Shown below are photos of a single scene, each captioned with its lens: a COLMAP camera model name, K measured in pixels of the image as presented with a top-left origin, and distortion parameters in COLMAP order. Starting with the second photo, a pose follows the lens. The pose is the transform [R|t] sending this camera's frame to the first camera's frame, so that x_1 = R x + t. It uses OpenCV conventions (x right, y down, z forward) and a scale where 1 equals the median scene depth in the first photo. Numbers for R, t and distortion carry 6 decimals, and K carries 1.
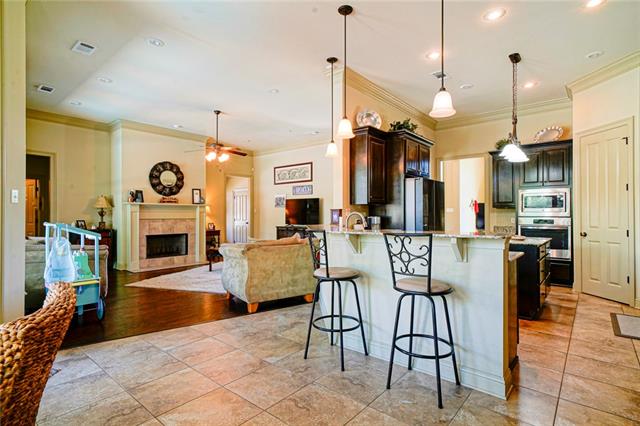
lens RADIAL K [[324.9, 0, 321.5], [0, 324.9, 213.4], [0, 0, 1]] dist [0.011375, 0.000321]
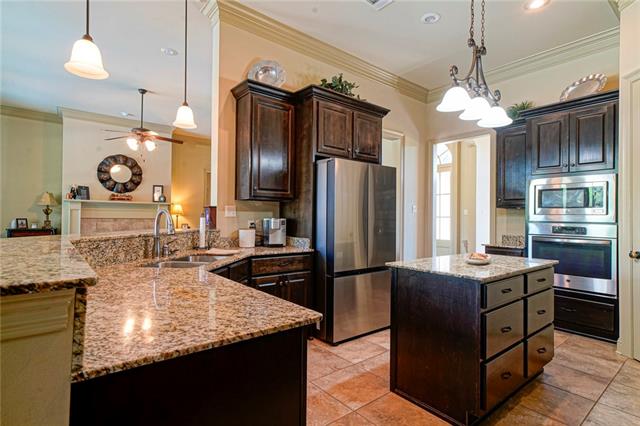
lens RADIAL K [[324.9, 0, 321.5], [0, 324.9, 213.4], [0, 0, 1]] dist [0.011375, 0.000321]
pose [[0.982065, 0.010693, -0.188239, 0.260447], [-0.012008, 0.999911, -0.005849, 0.001755], [0.188160, 0.008004, 0.982106, 0.239464]]
